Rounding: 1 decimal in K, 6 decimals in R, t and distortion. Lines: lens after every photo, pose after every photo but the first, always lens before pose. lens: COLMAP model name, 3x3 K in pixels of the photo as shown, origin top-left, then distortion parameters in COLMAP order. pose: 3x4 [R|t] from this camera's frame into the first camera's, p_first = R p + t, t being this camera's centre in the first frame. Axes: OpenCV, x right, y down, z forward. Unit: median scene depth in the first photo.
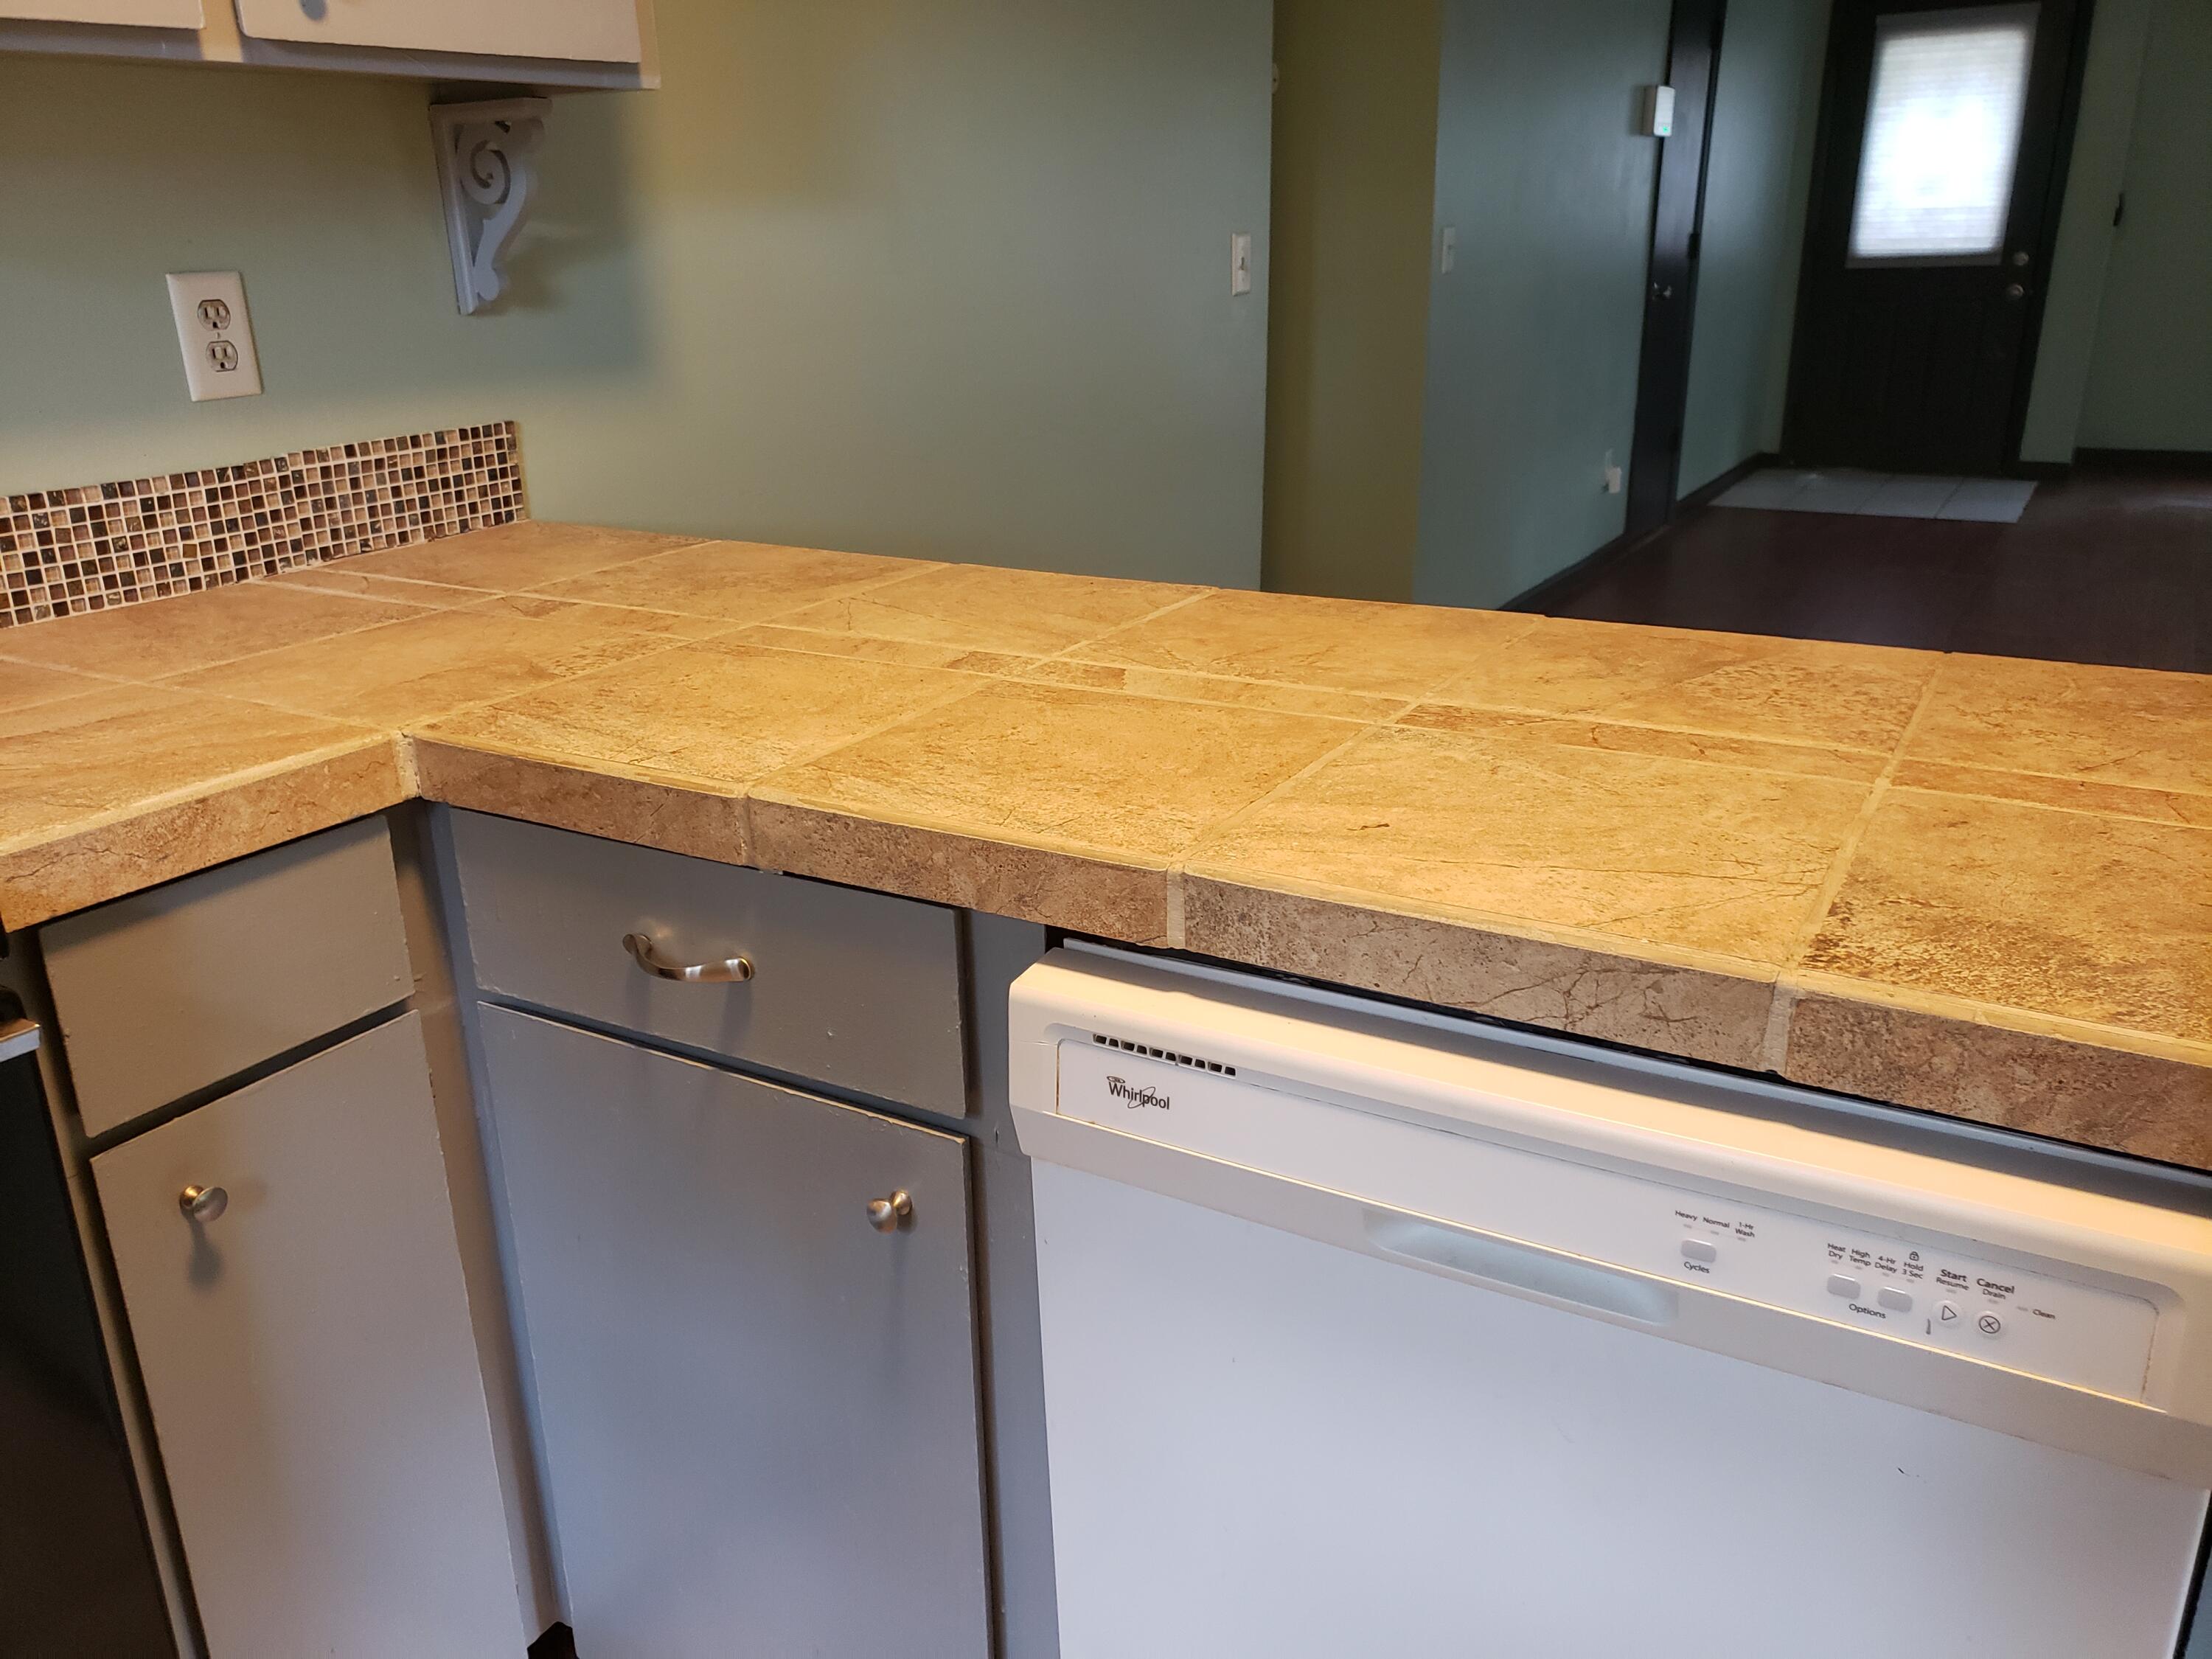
lens RADIAL K [[1751.3, 0, 1106.0], [0, 1751.3, 829.5], [0, 0, 1]] dist [-0.073577, 0.127644]
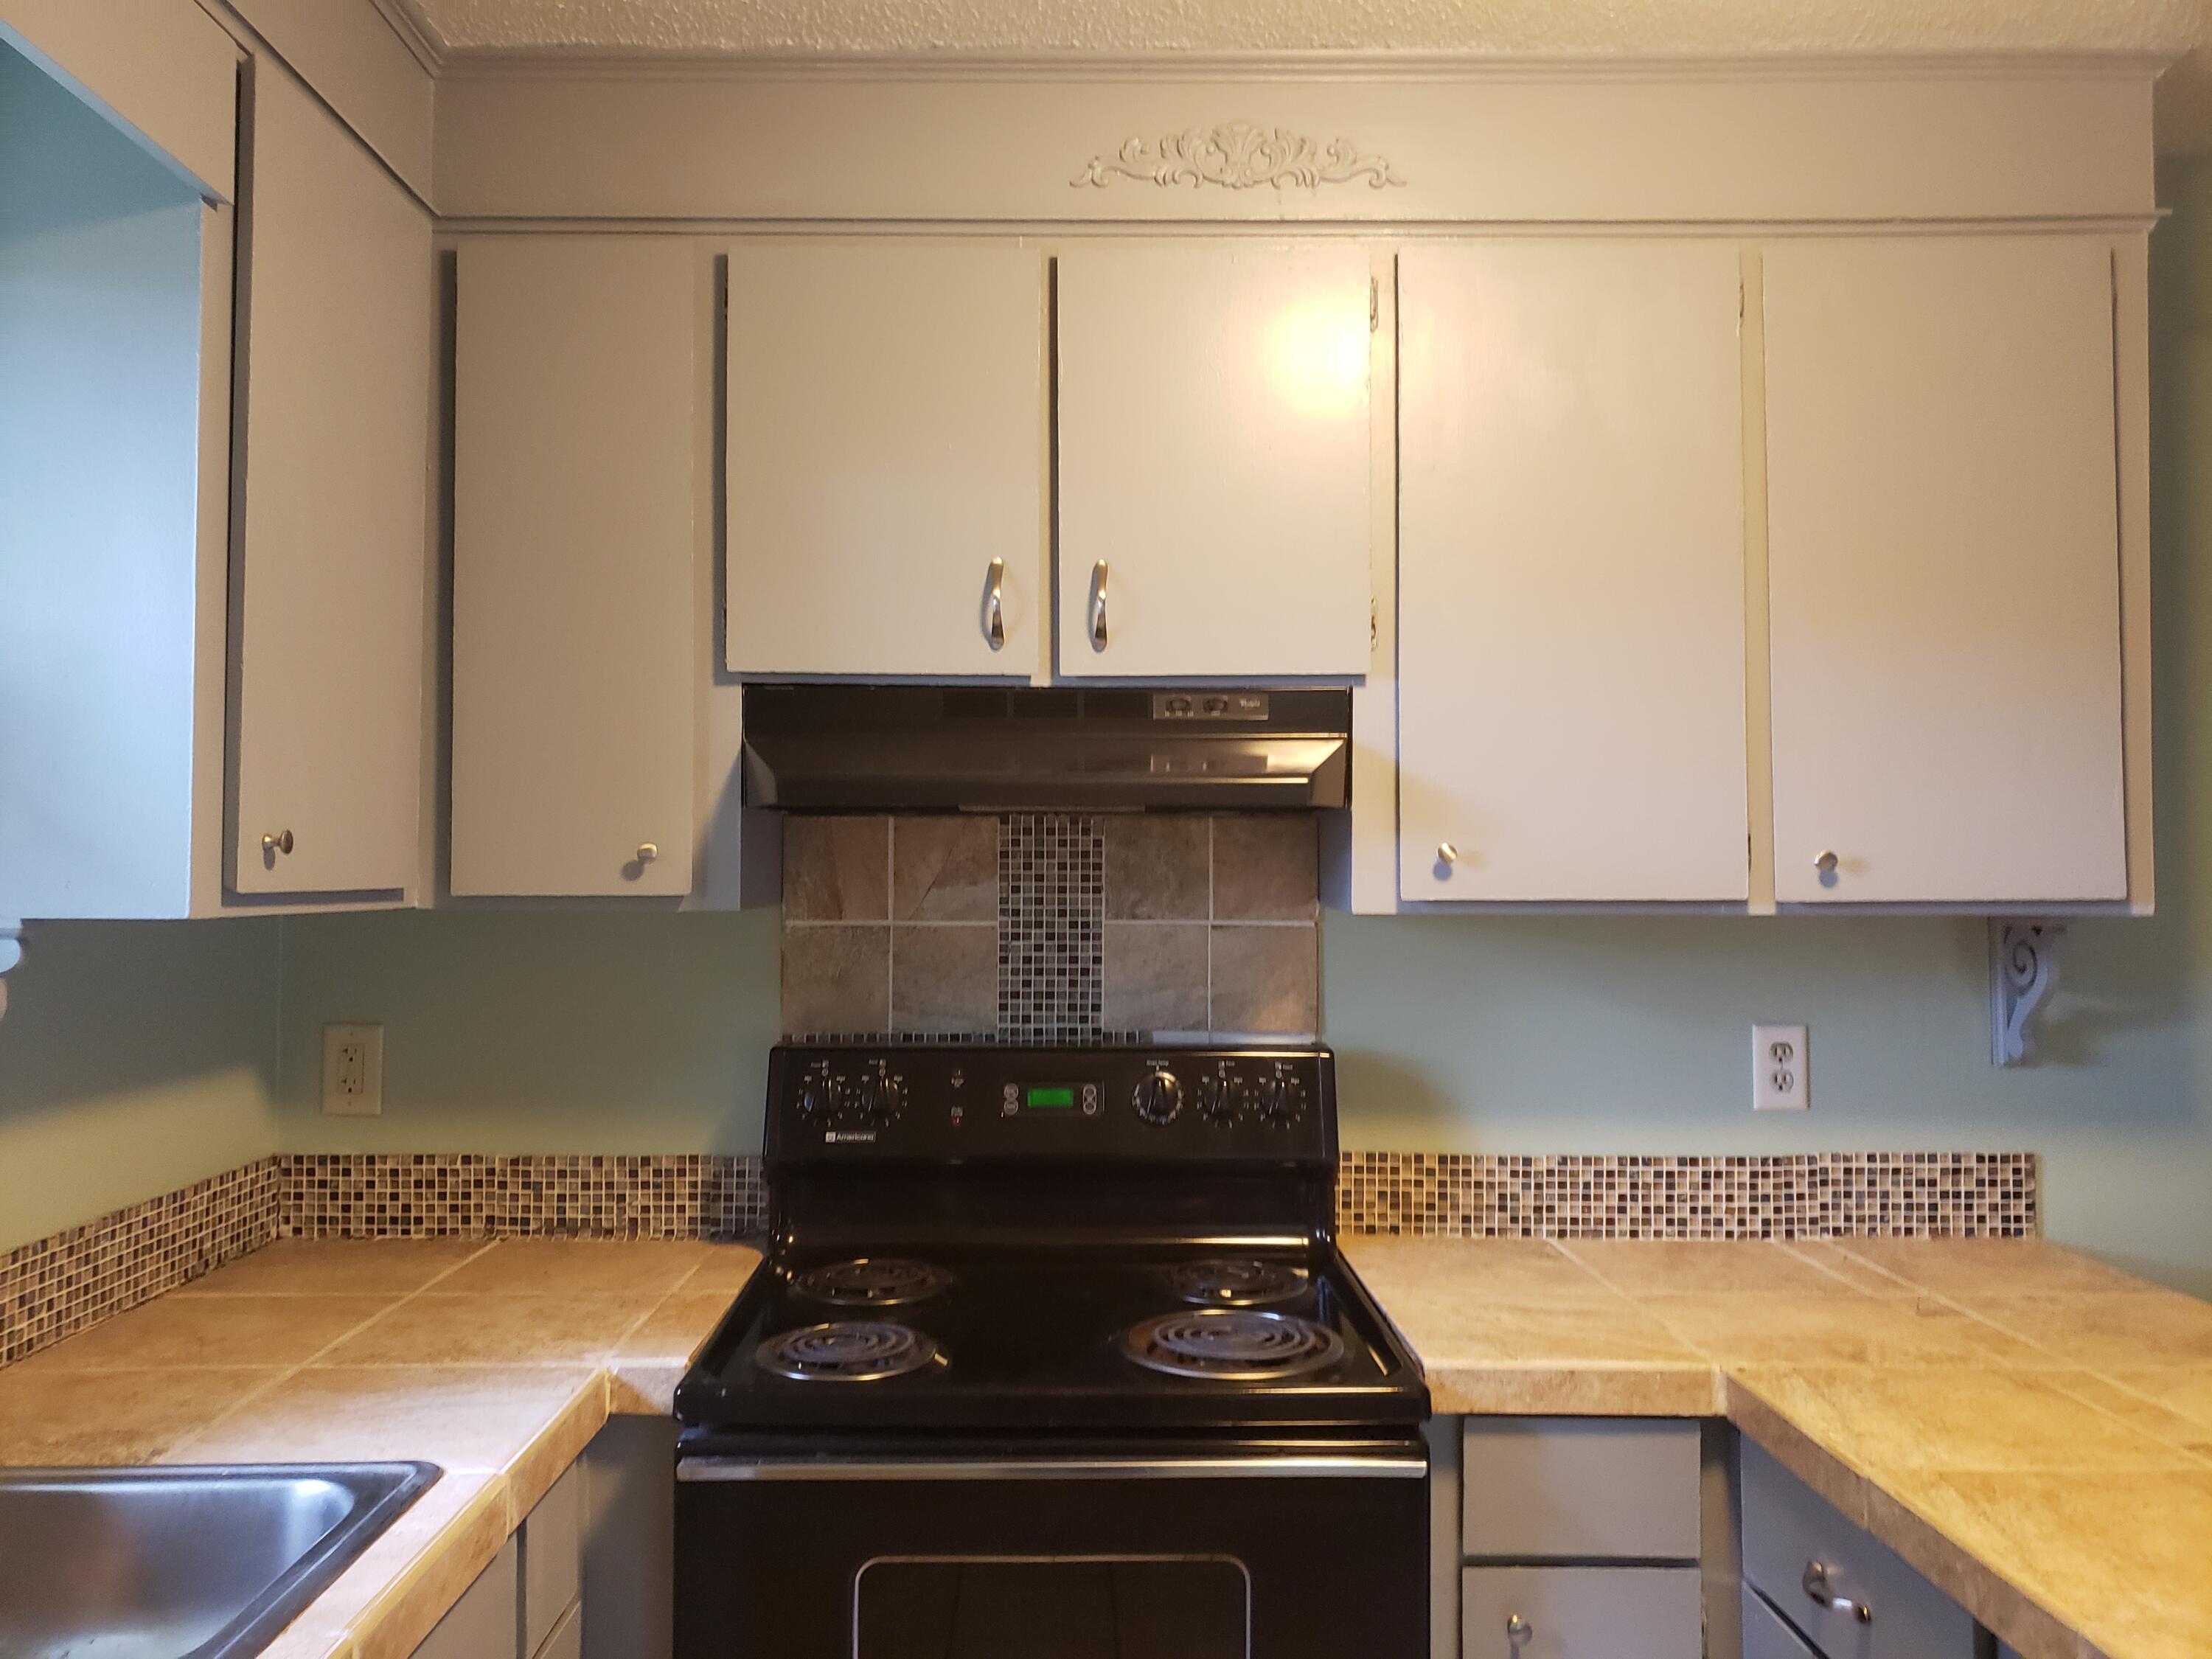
lens RADIAL K [[1717.9, 0, 1081.9], [0, 1717.9, 832.1], [0, 0, 1]] dist [-0.045228, 0.072721]
pose [[0.521609, 0.005514, -0.853167, 0.356991], [-0.304736, 0.935222, -0.180265, -0.036362], [0.796906, 0.354019, 0.489501, -0.194181]]
